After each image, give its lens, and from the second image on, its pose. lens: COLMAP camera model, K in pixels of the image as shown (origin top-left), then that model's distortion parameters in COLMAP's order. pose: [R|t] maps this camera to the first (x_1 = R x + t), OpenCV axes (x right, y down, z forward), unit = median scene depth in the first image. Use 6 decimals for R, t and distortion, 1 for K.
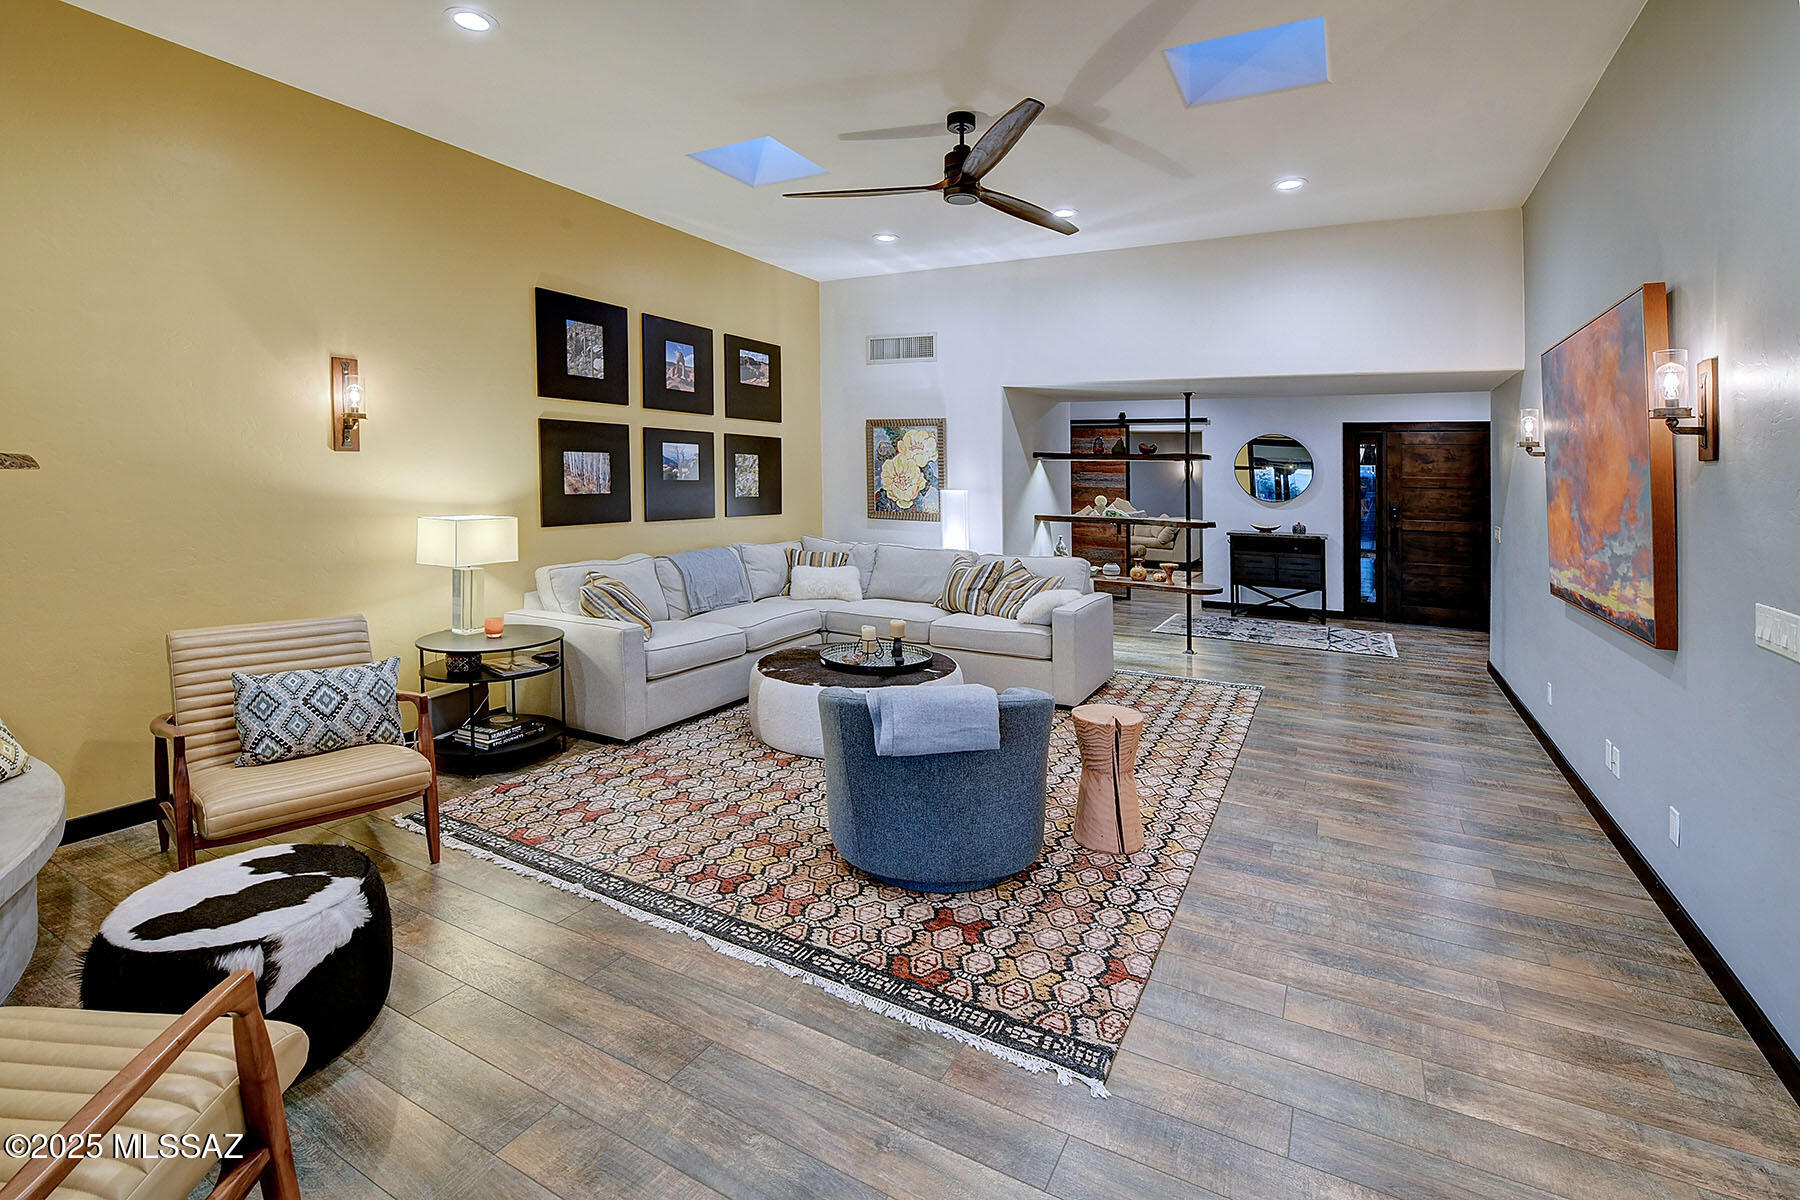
lens RADIAL K [[808.7, 0, 906.3], [0, 808.7, 483.9], [0, 0, 1]] dist [0.001649, -0.018133]
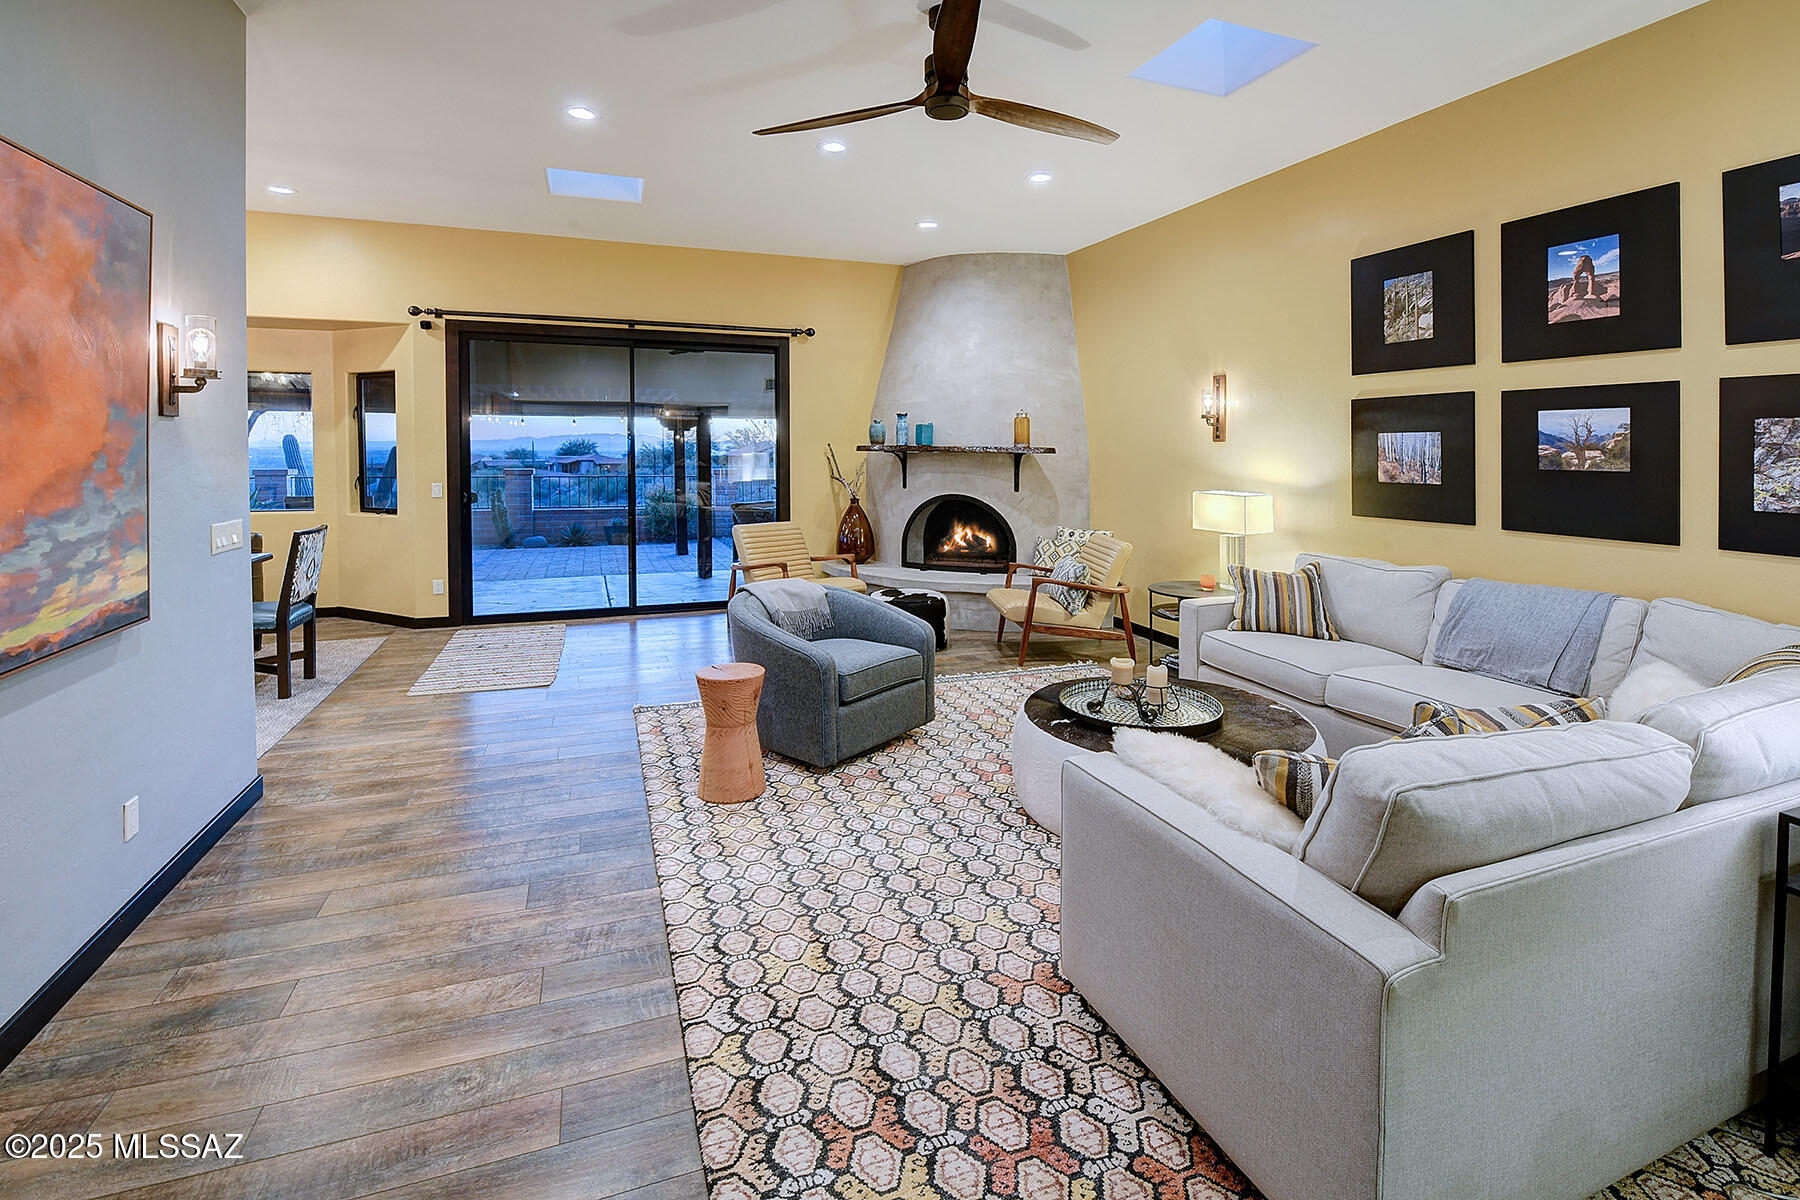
lens RADIAL K [[787.9, 0, 889.9], [0, 787.9, 457.8], [0, 0, 1]] dist [-0.000415, -0.000594]
pose [[-0.645858, -0.009758, -0.763395, 0.541617], [-0.025741, 0.999628, 0.009000, -0.006883], [0.763023, 0.025463, -0.645869, 1.088098]]
